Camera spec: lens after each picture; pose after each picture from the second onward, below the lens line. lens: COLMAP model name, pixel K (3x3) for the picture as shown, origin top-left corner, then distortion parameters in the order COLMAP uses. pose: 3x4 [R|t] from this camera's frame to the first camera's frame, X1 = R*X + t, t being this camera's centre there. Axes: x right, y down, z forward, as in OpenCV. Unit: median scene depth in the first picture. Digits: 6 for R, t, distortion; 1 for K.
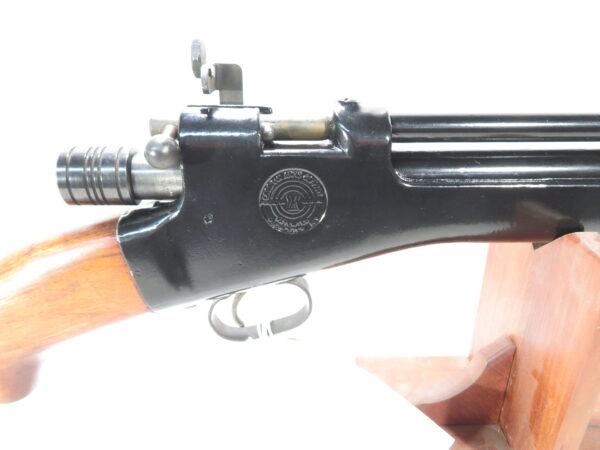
lens RADIAL K [[235.4, 0, 300.0], [0, 235.4, 225.0], [0, 0, 1]] dist [-0.000327, -0.000070]
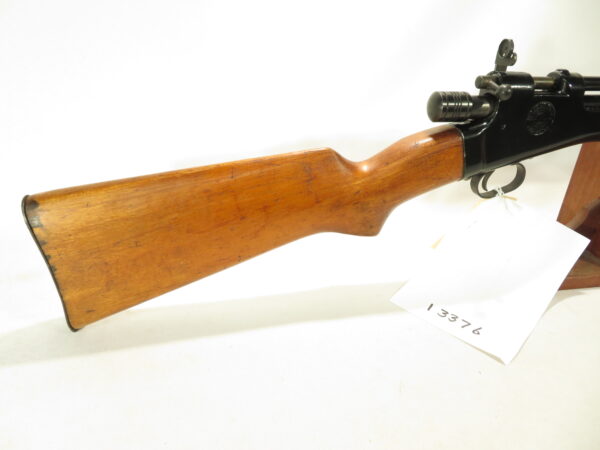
lens RADIAL K [[319.6, 0, 300.0], [0, 319.6, 225.0], [0, 0, 1]] dist [-0.002677, -0.000722]
pose [[0.986835, -0.047034, 0.154742, -2.458246], [0.023202, 0.988053, 0.152355, 0.329760], [-0.160060, -0.146758, 0.976137, -1.467217]]
